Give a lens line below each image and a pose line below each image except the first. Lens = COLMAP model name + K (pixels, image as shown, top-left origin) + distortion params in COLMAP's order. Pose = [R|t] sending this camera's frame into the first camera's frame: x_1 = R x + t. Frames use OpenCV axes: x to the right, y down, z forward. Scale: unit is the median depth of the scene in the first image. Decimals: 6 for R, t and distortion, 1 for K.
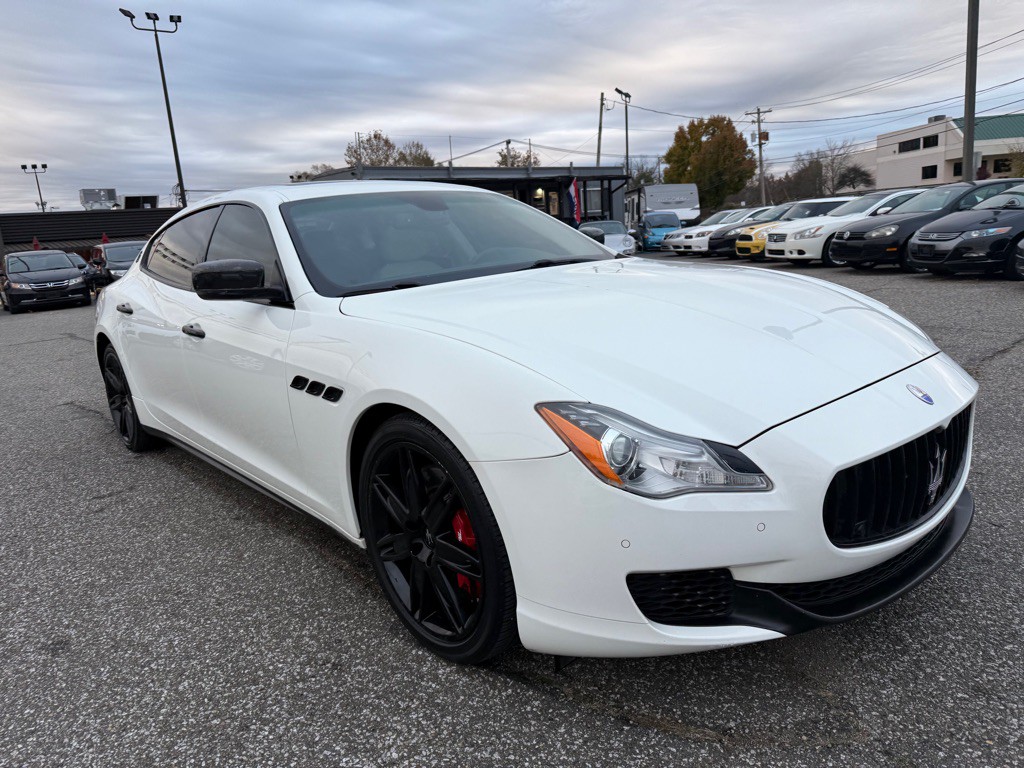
lens RADIAL K [[721.8, 0, 517.2], [0, 721.8, 375.6], [0, 0, 1]] dist [0.029411, -0.044025]
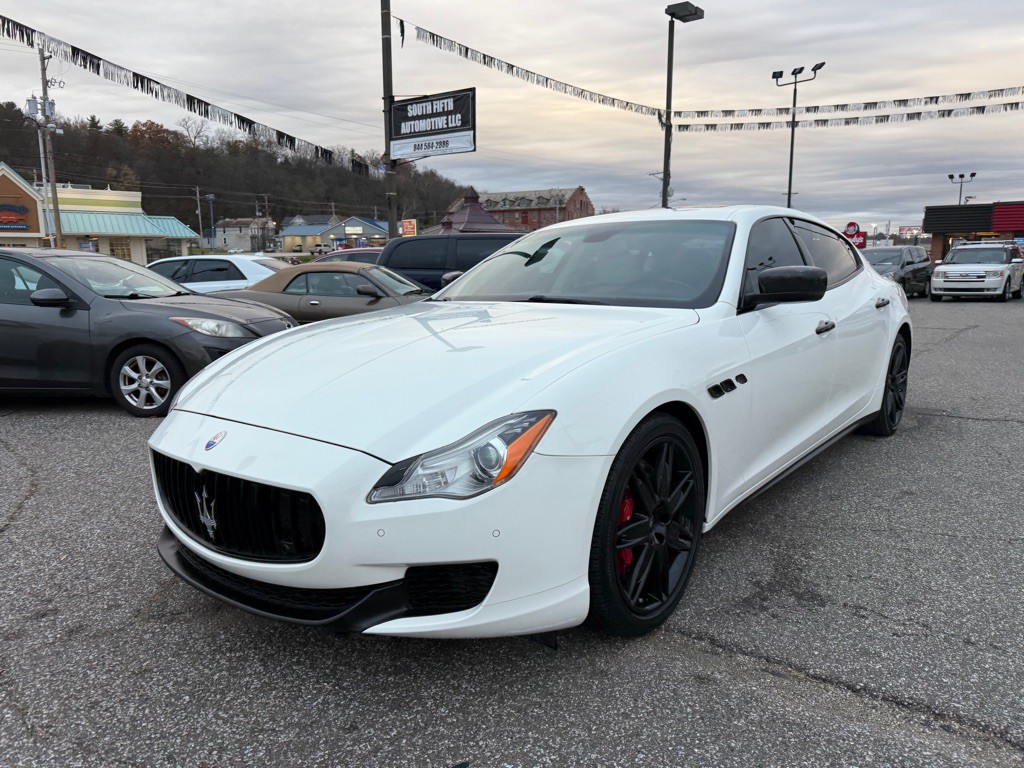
lens RADIAL K [[723.0, 0, 516.4], [0, 723.0, 386.3], [0, 0, 1]] dist [0.016378, -0.025805]
pose [[0.177106, 0.240899, -0.954254, 0.156799], [-0.199730, 0.958203, 0.204827, -0.035321], [0.963712, 0.154317, 0.217819, 0.109491]]
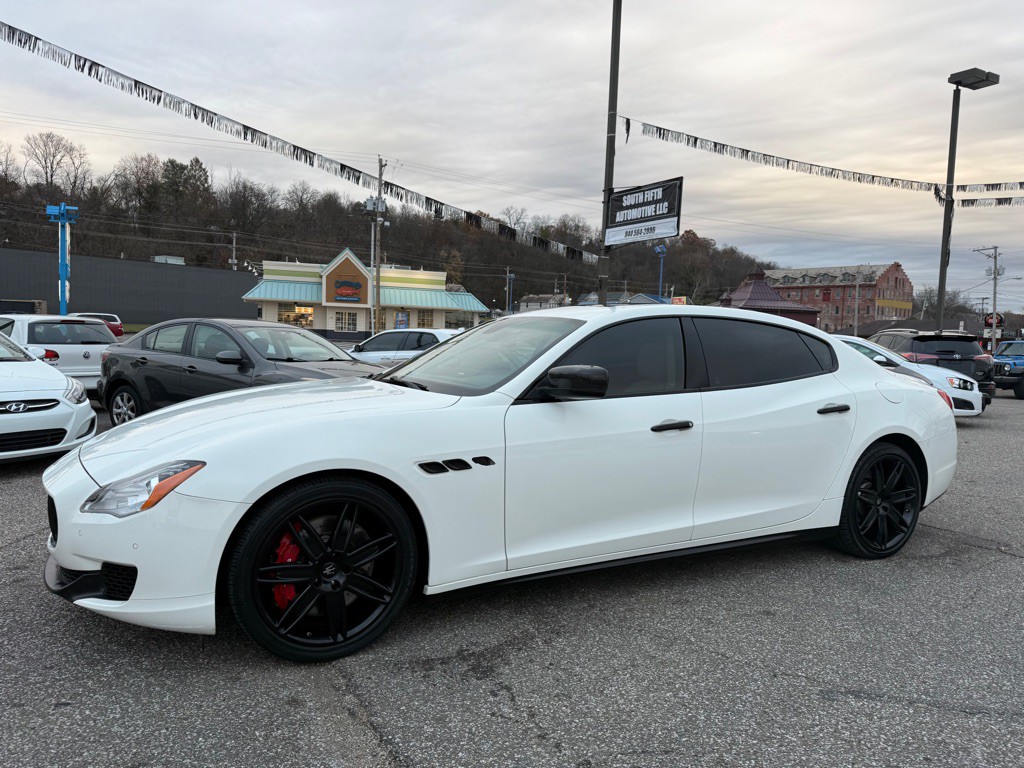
lens RADIAL K [[713.2, 0, 505.6], [0, 713.2, 380.9], [0, 0, 1]] dist [0.072105, -0.101651]
pose [[-0.234217, 0.134085, -0.962893, 0.175462], [-0.204271, 0.961546, 0.183585, -0.061902], [0.950482, 0.239690, -0.197821, 0.208894]]
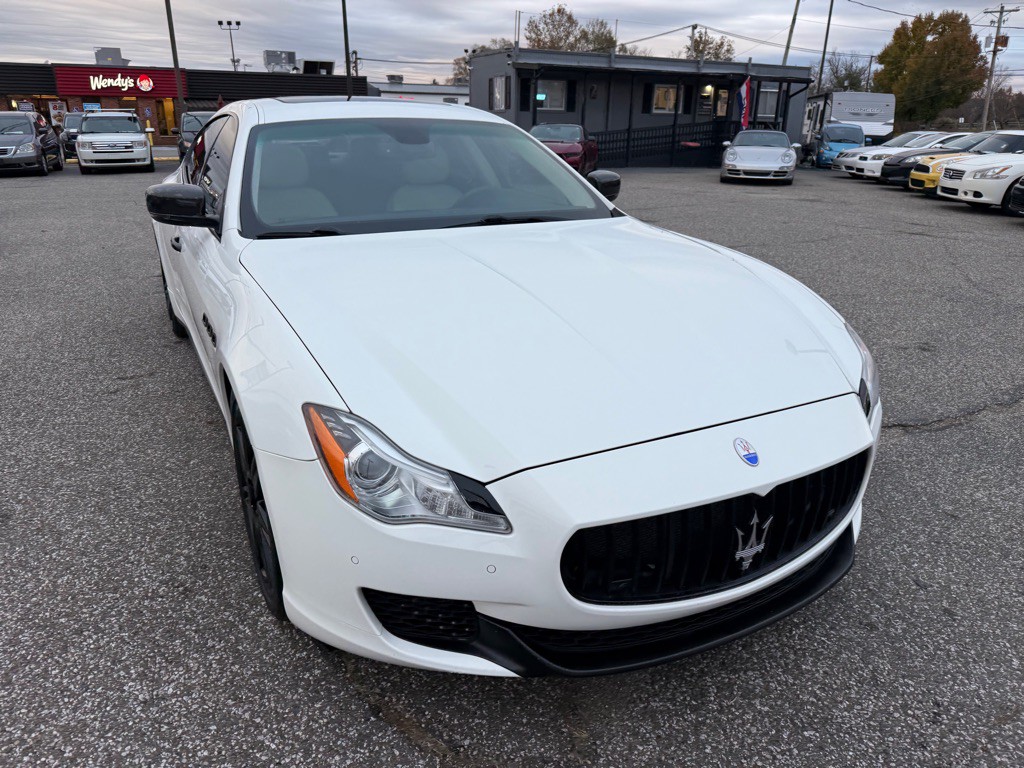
lens RADIAL K [[730.6, 0, 516.8], [0, 730.6, 378.8], [0, 0, 1]] dist [-0.002624, -0.003221]
pose [[0.969715, 0.155797, -0.188095, 0.040080], [-0.126898, 0.979409, 0.157017, -0.015219], [0.208685, -0.128393, 0.969518, 0.008234]]
